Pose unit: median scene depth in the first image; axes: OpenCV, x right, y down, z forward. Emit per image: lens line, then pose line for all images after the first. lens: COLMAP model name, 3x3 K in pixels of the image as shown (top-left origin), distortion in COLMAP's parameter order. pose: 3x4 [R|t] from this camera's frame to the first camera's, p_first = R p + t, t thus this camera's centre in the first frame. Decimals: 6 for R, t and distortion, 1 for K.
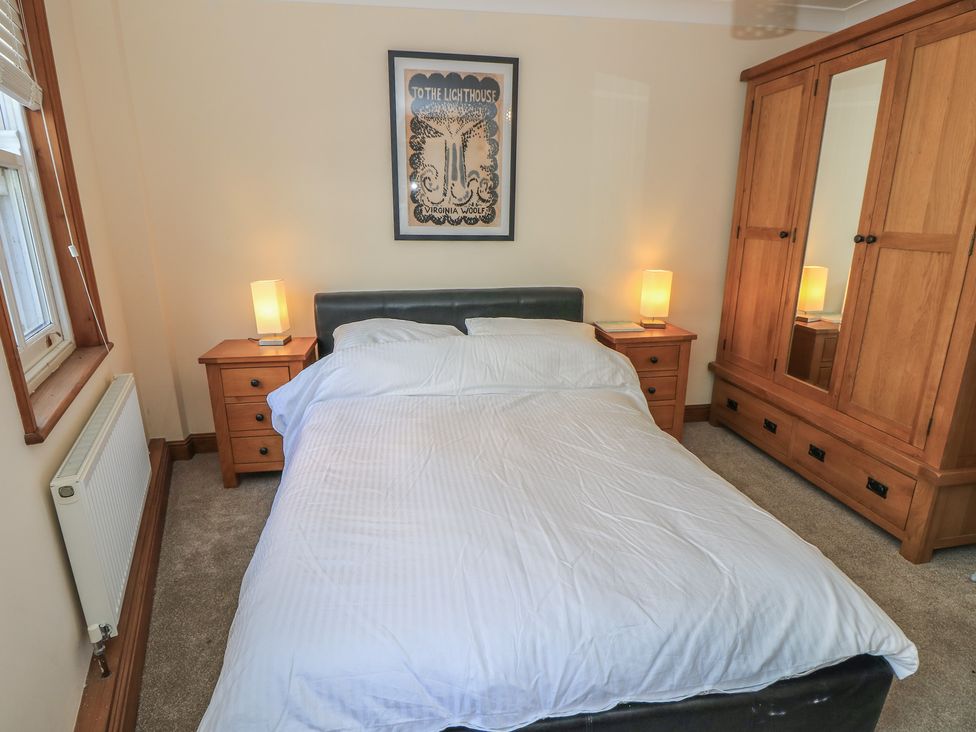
lens RADIAL K [[536.6, 0, 484.1], [0, 536.6, 367.3], [0, 0, 1]] dist [0.000809, -0.016632]
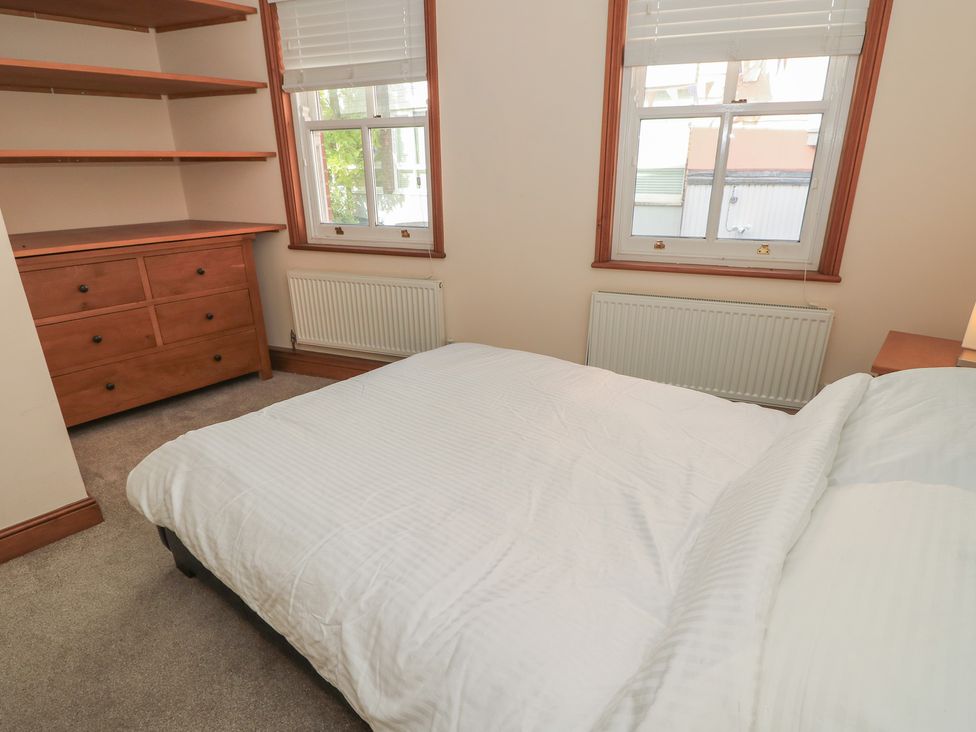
lens RADIAL K [[536.6, 0, 484.1], [0, 536.6, 367.3], [0, 0, 1]] dist [0.000809, -0.016632]
pose [[-0.748979, 0.248595, -0.614192, 0.389851], [-0.174592, 0.820148, 0.544862, -0.269303], [0.639178, 0.515323, -0.570871, 0.949614]]
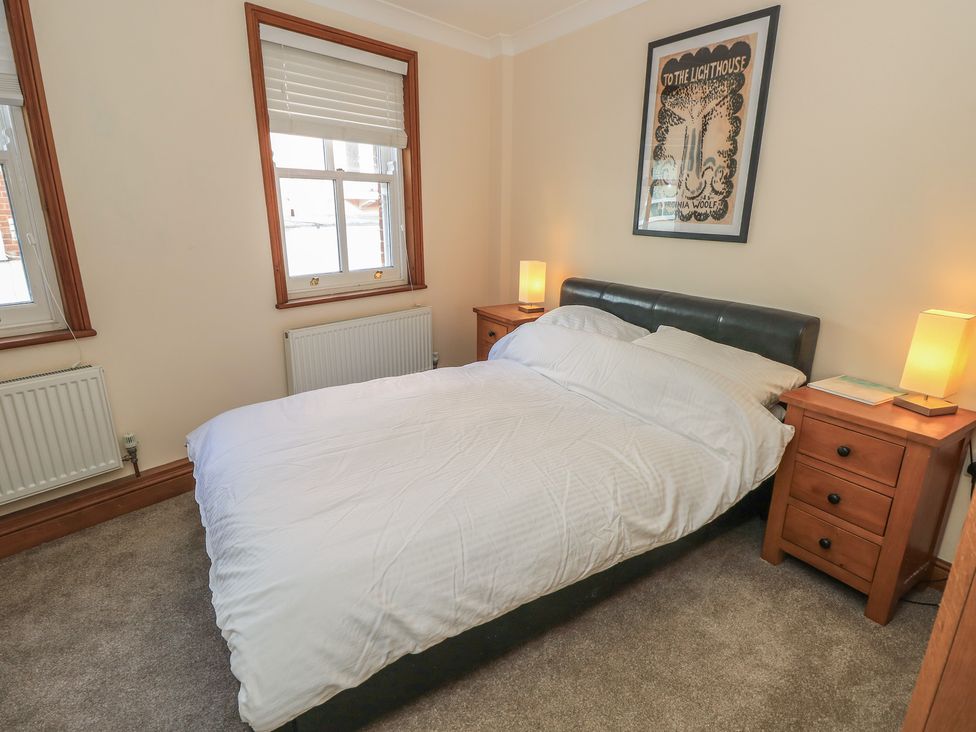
lens RADIAL K [[536.6, 0, 484.1], [0, 536.6, 367.3], [0, 0, 1]] dist [0.000809, -0.016632]
pose [[0.378168, 0.263989, -0.887298, 0.691206], [-0.259715, 0.950240, 0.172025, -0.104436], [0.888559, 0.165390, 0.427912, 0.375534]]
